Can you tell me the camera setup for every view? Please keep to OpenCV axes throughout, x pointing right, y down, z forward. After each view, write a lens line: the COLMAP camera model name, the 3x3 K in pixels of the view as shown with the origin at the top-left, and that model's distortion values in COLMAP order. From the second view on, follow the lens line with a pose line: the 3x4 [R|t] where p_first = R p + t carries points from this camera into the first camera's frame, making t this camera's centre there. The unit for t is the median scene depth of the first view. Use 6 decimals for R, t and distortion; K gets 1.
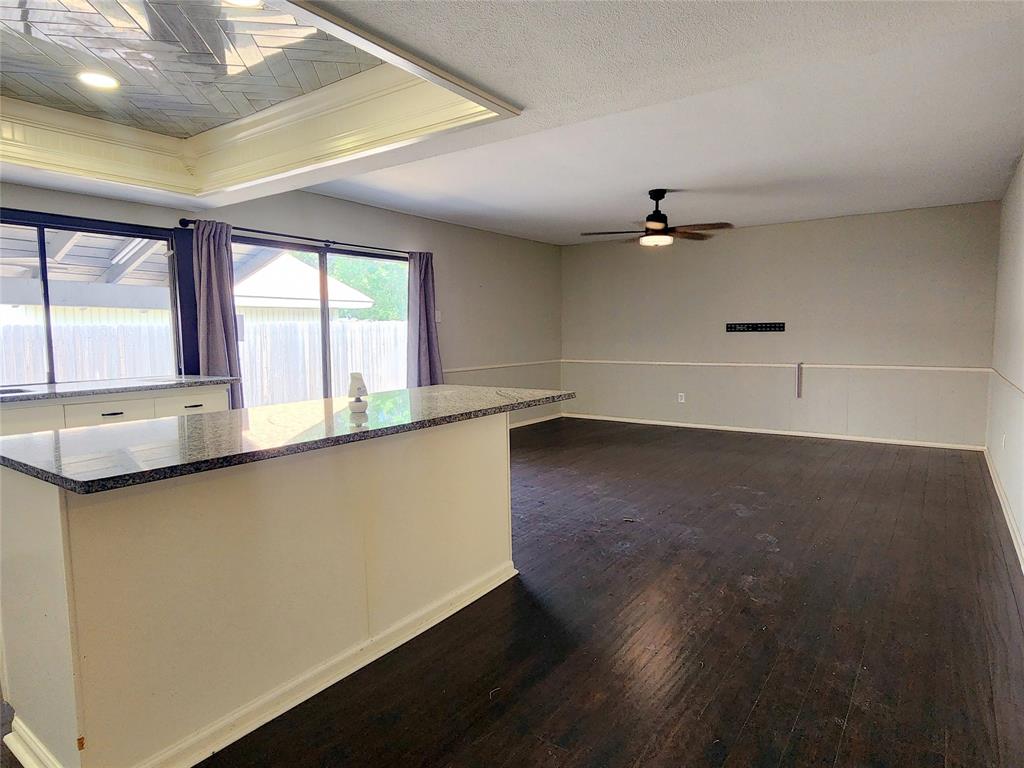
lens RADIAL K [[594.6, 0, 512.0], [0, 594.6, 384.0], [0, 0, 1]] dist [-0.001253, -0.001296]
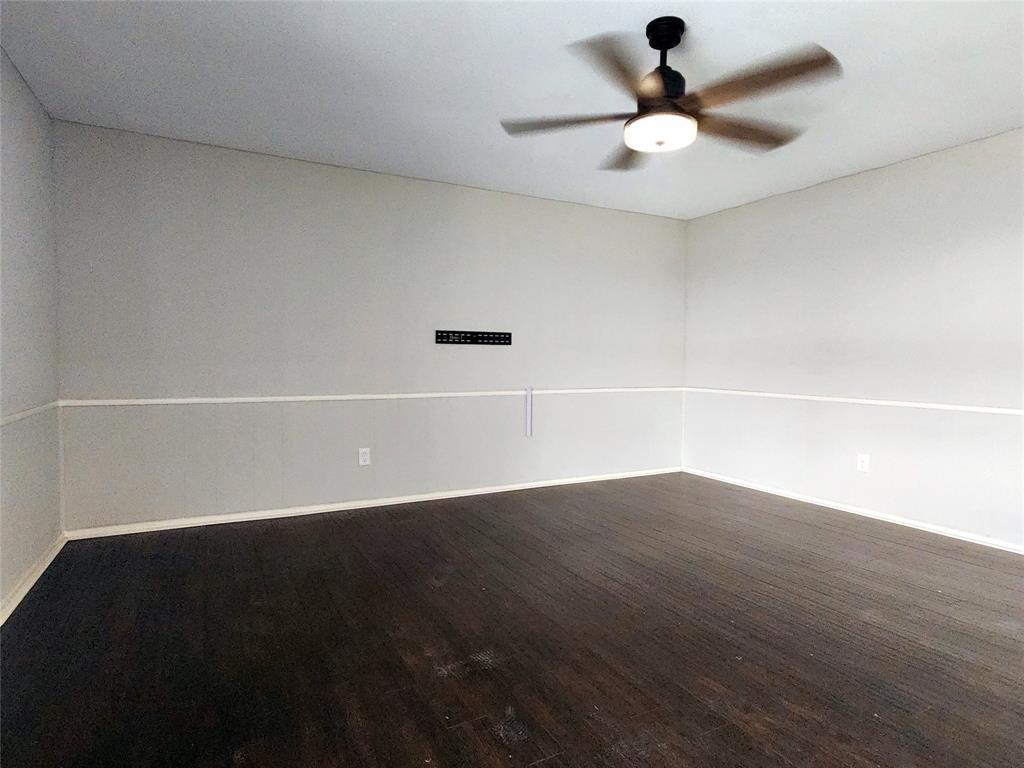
lens RADIAL K [[587.1, 0, 512.0], [0, 587.1, 384.0], [0, 0, 1]] dist [-0.004508, -0.000891]
pose [[0.448351, -0.026869, 0.893453, -0.209199], [0.062235, 0.998061, -0.001216, -0.050756], [-0.891688, 0.056150, 0.449154, 0.847198]]
